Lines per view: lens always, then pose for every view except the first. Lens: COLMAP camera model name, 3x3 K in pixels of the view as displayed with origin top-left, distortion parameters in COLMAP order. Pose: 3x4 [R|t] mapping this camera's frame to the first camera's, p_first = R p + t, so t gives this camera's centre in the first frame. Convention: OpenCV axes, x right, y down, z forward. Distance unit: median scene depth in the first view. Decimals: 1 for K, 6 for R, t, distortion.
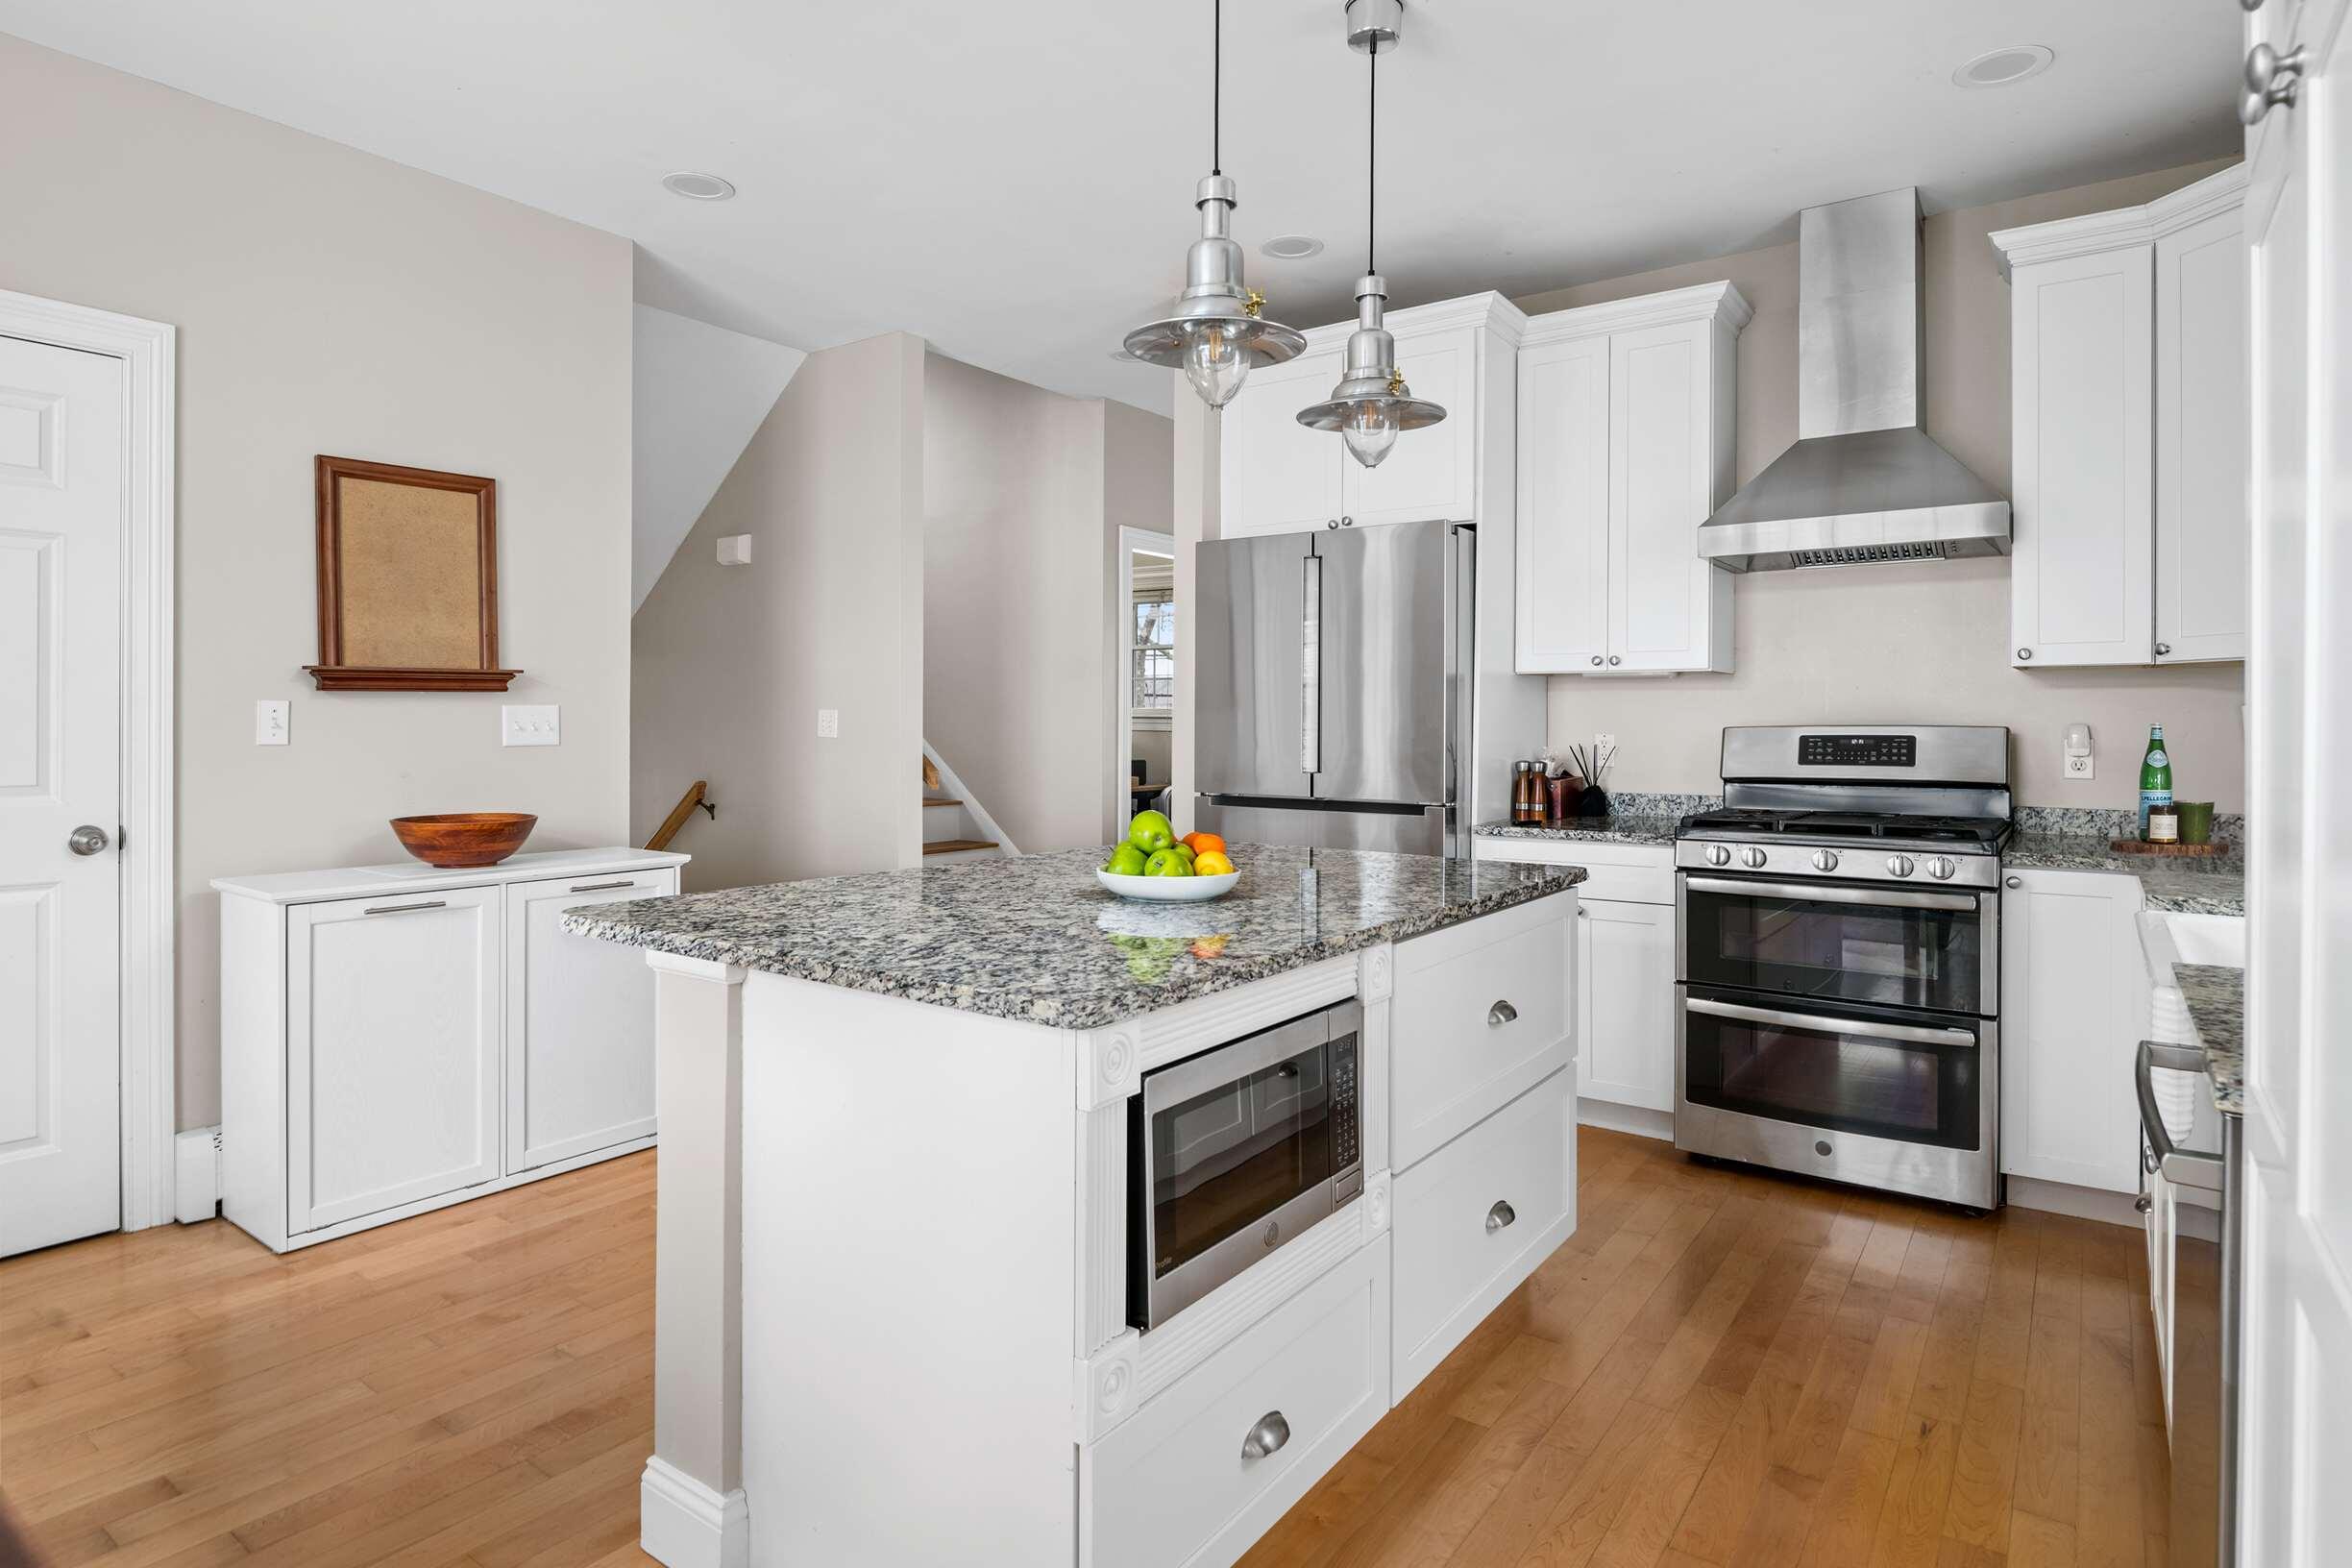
lens RADIAL K [[1259.5, 0, 1179.2], [0, 1259.5, 728.1], [0, 0, 1]] dist [0.029425, 0.000233]
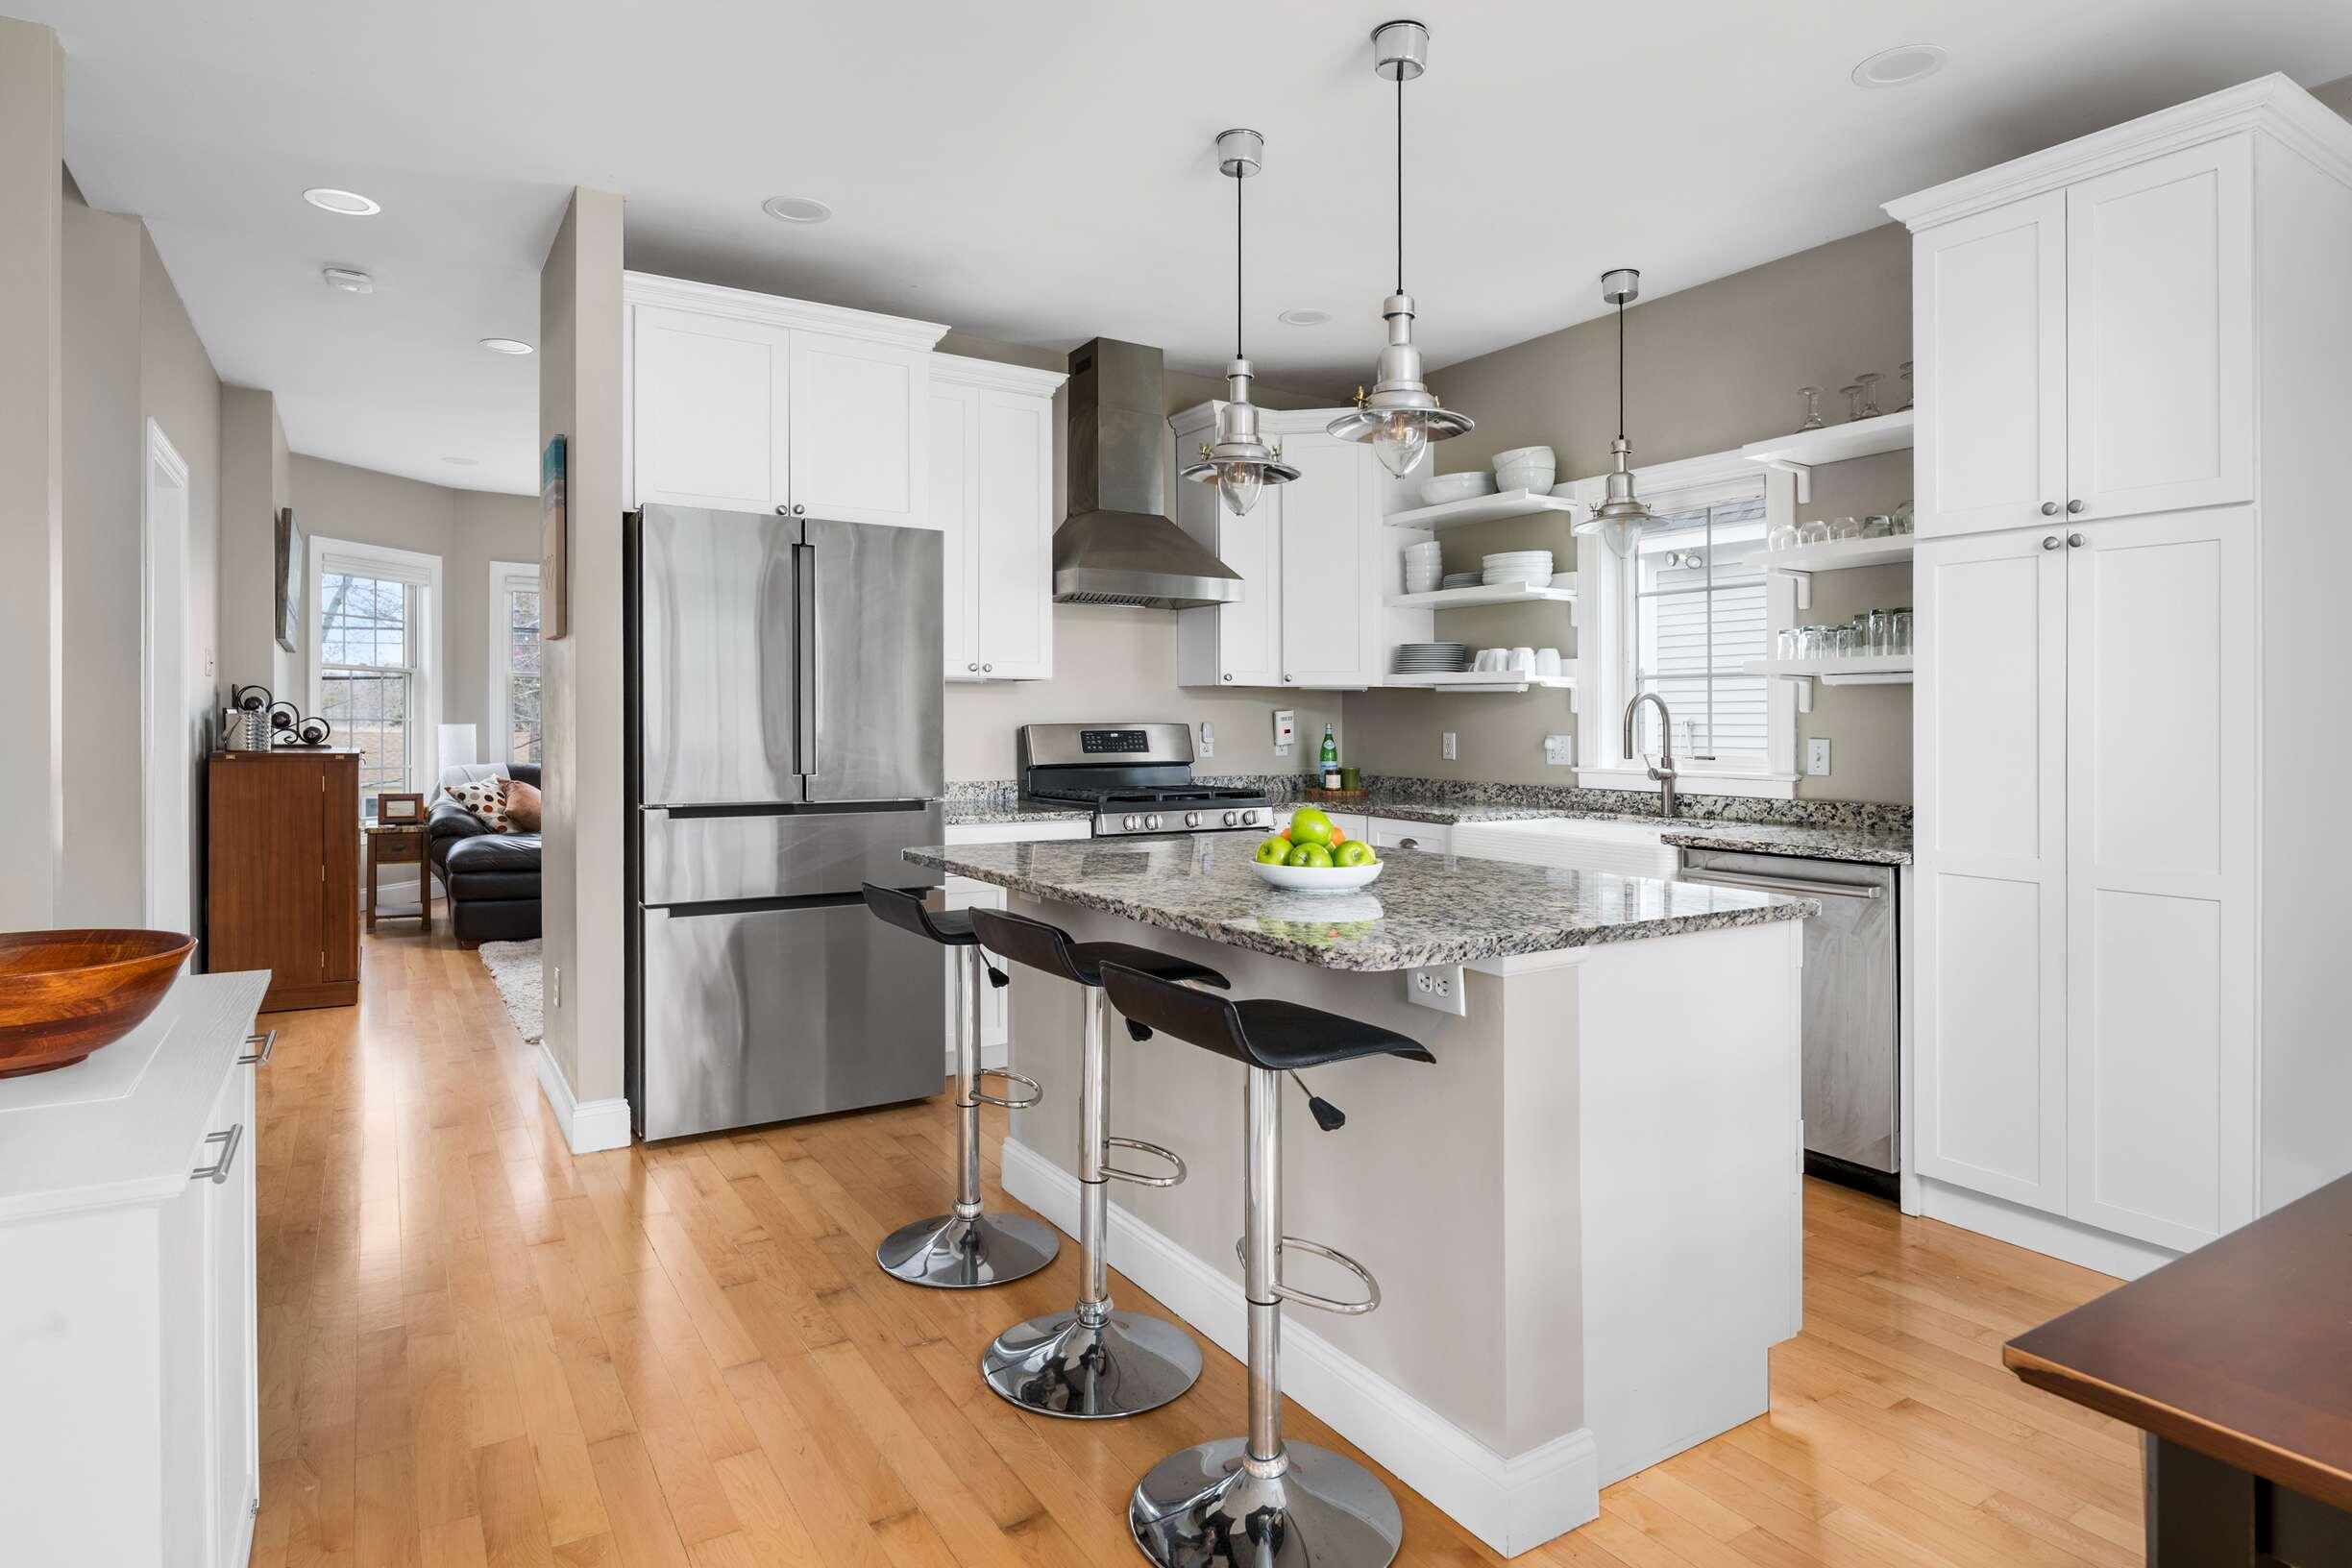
lens RADIAL K [[1259.5, 0, 1179.2], [0, 1259.5, 728.1], [0, 0, 1]] dist [0.029425, 0.000233]
pose [[0.365670, -0.008253, 0.930708, -0.918867], [-0.004746, 0.999931, 0.010731, -0.014623], [-0.930733, -0.008341, 0.365605, 0.559381]]
